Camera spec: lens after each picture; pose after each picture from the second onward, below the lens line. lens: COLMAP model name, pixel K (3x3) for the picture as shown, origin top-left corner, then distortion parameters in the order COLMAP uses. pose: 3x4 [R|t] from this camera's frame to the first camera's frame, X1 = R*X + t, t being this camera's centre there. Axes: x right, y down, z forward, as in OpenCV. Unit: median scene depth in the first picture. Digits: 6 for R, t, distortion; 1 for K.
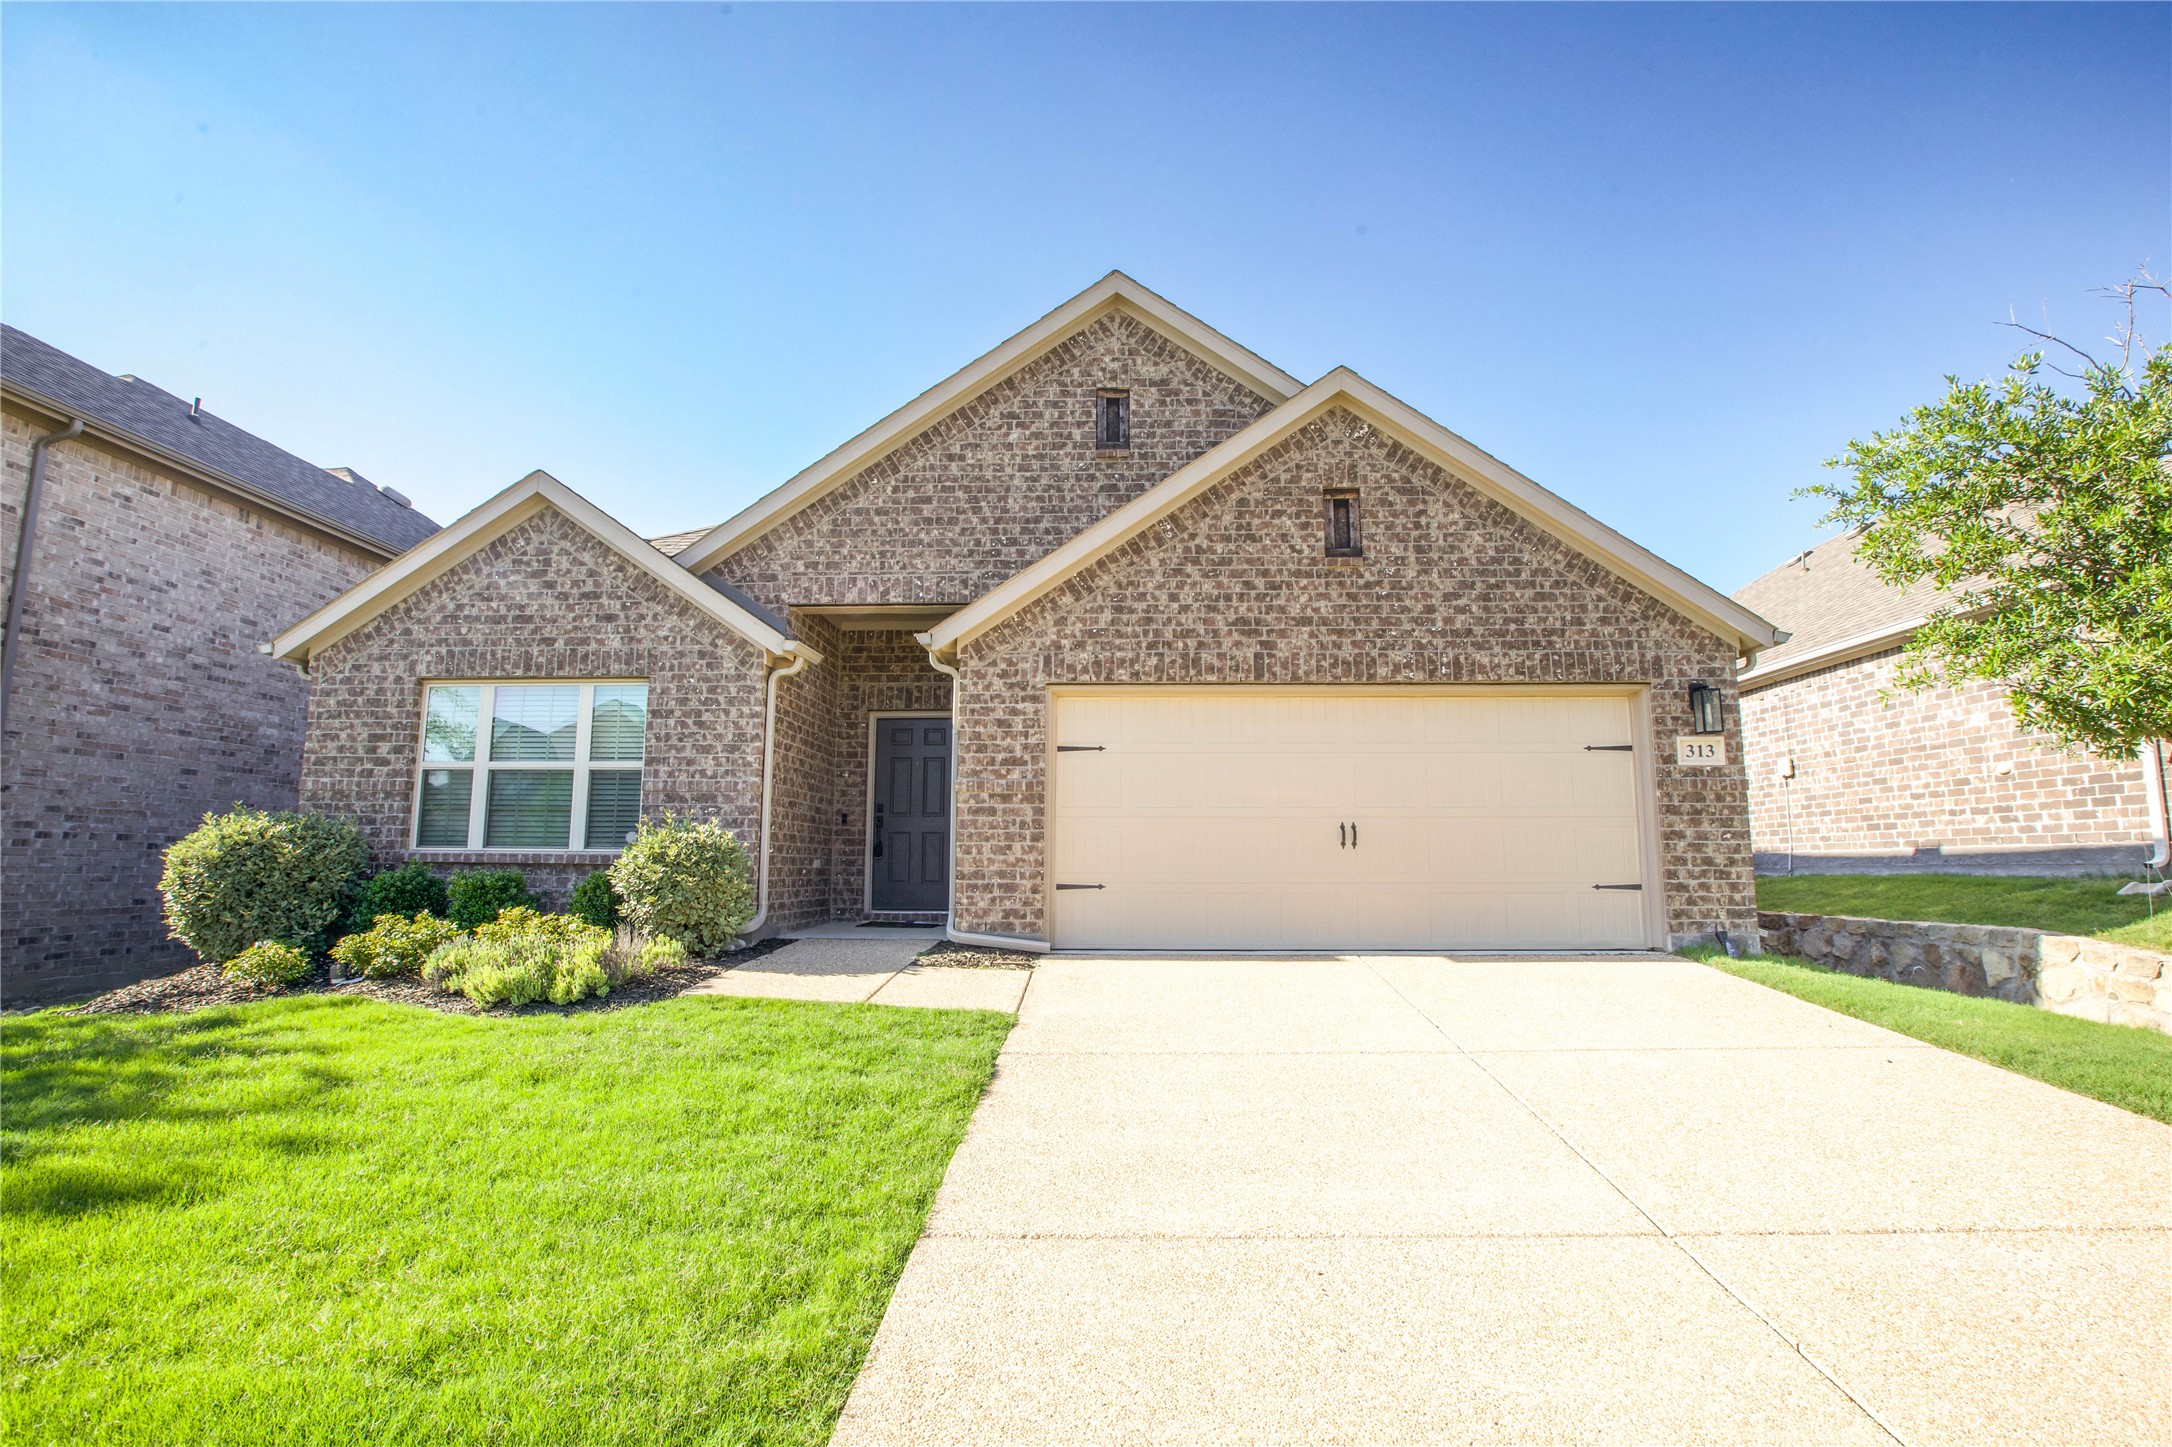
lens RADIAL K [[1013.7, 0, 1060.8], [0, 1013.7, 731.6], [0, 0, 1]] dist [-0.061968, 0.001022]
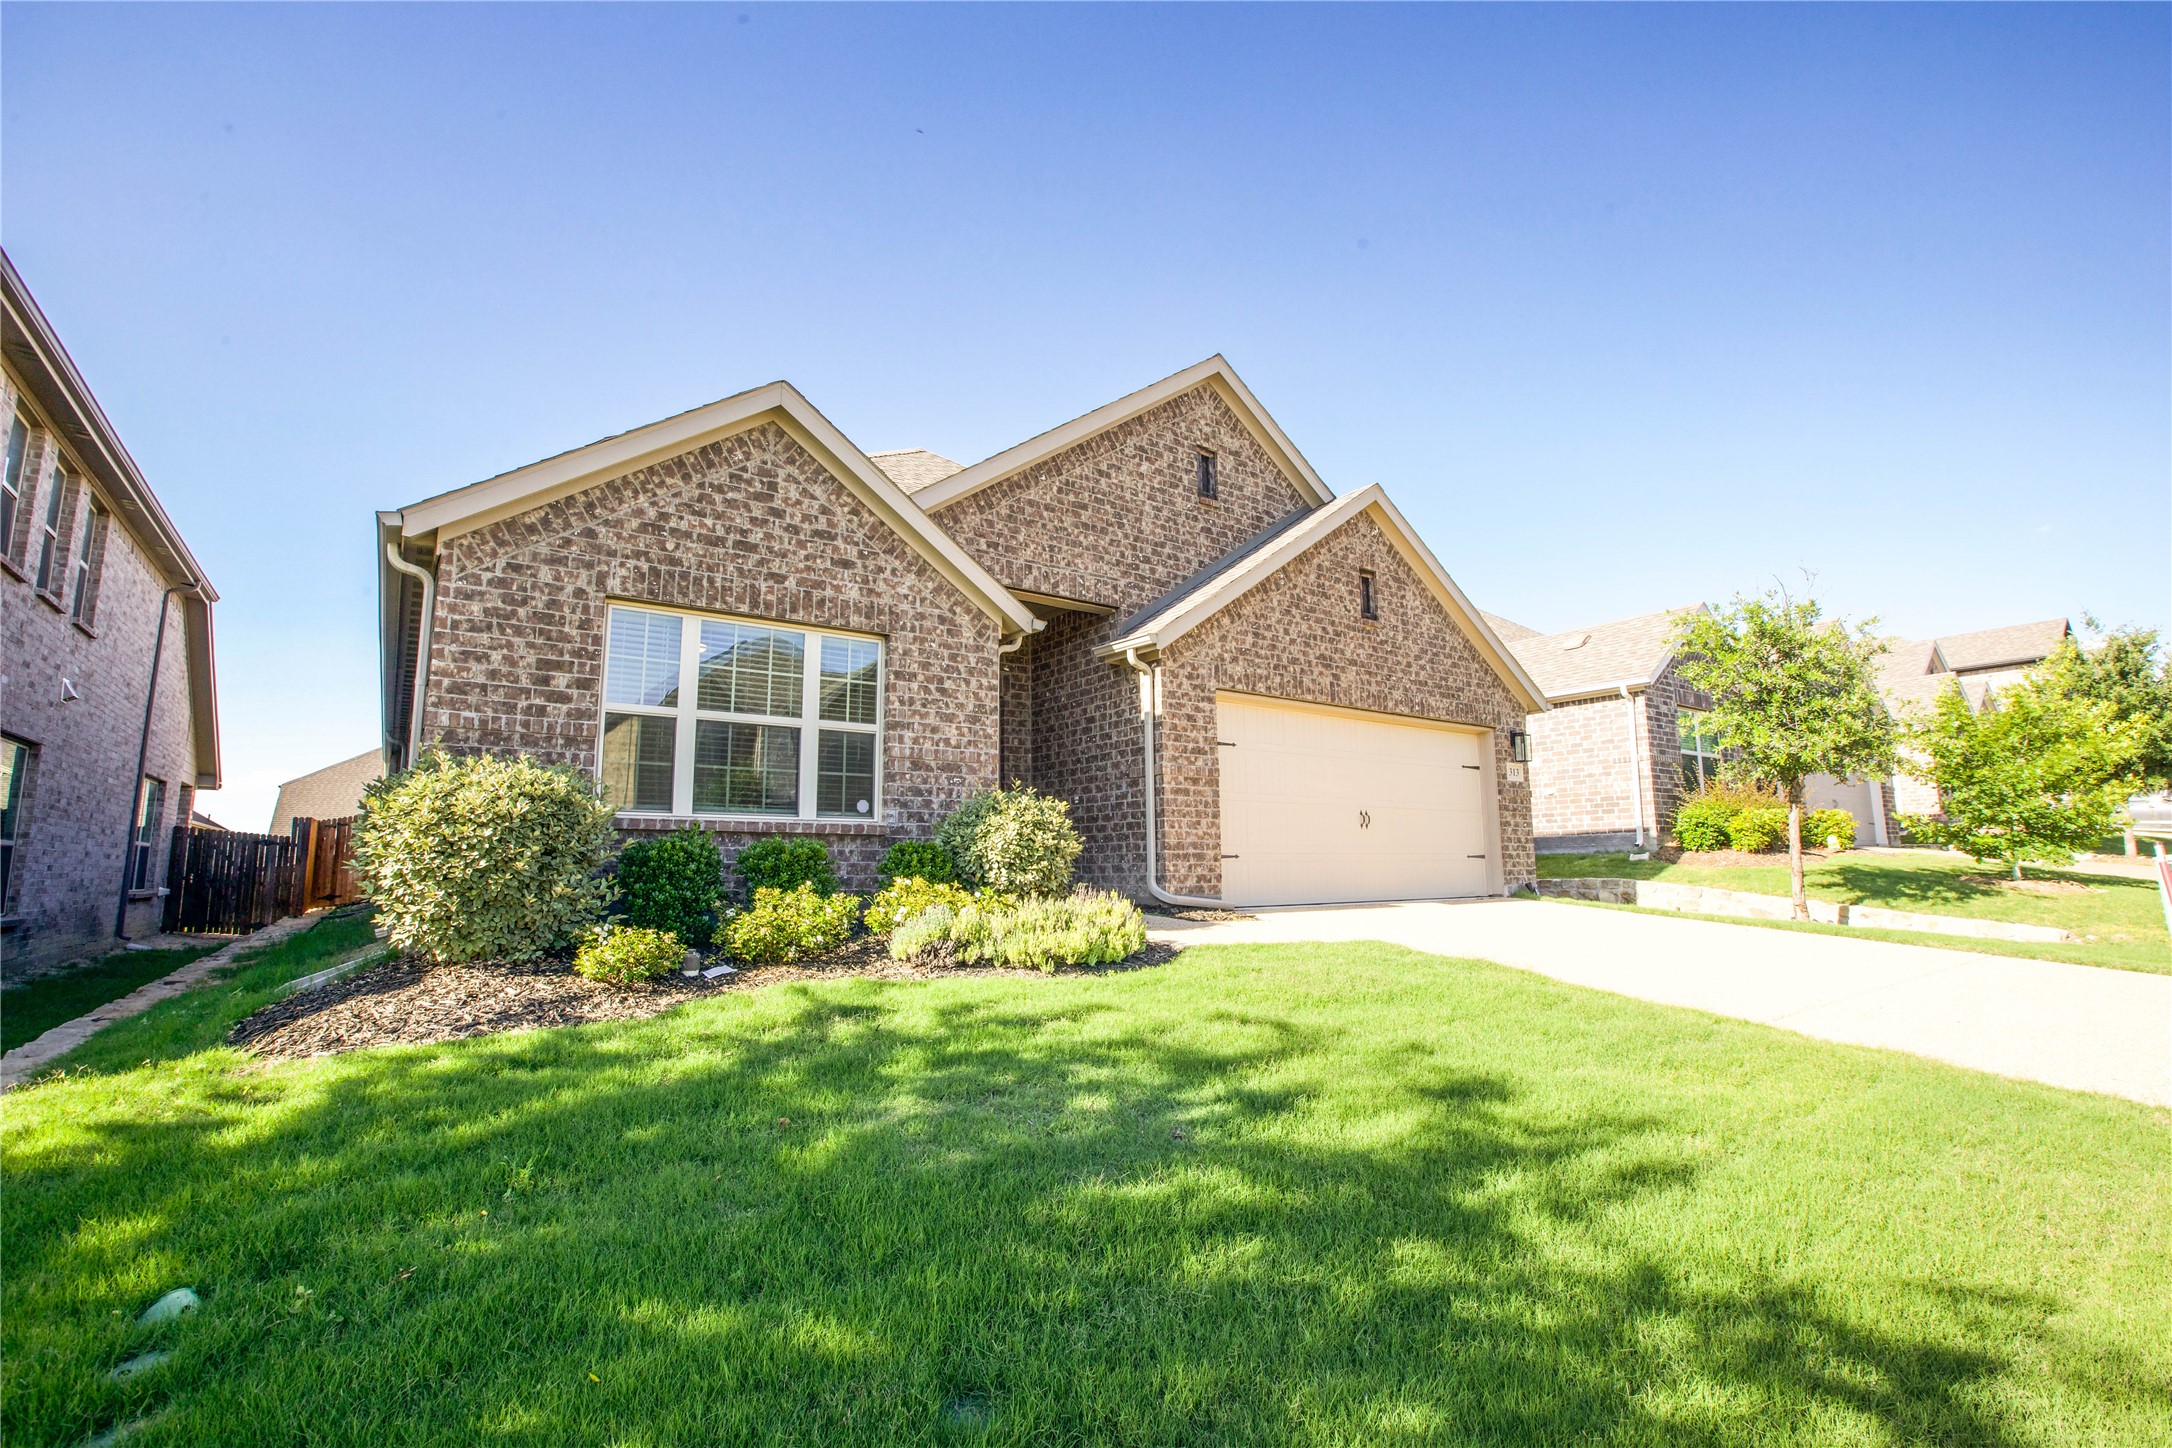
lens RADIAL K [[988.7, 0, 1086.8], [0, 988.7, 736.1], [0, 0, 1]] dist [-0.083702, -0.000113]
pose [[0.786254, 0.074191, 0.613433, -0.818259], [-0.073711, 0.996938, -0.026097, 0.049484], [-0.613491, -0.024698, 0.789316, 0.159431]]
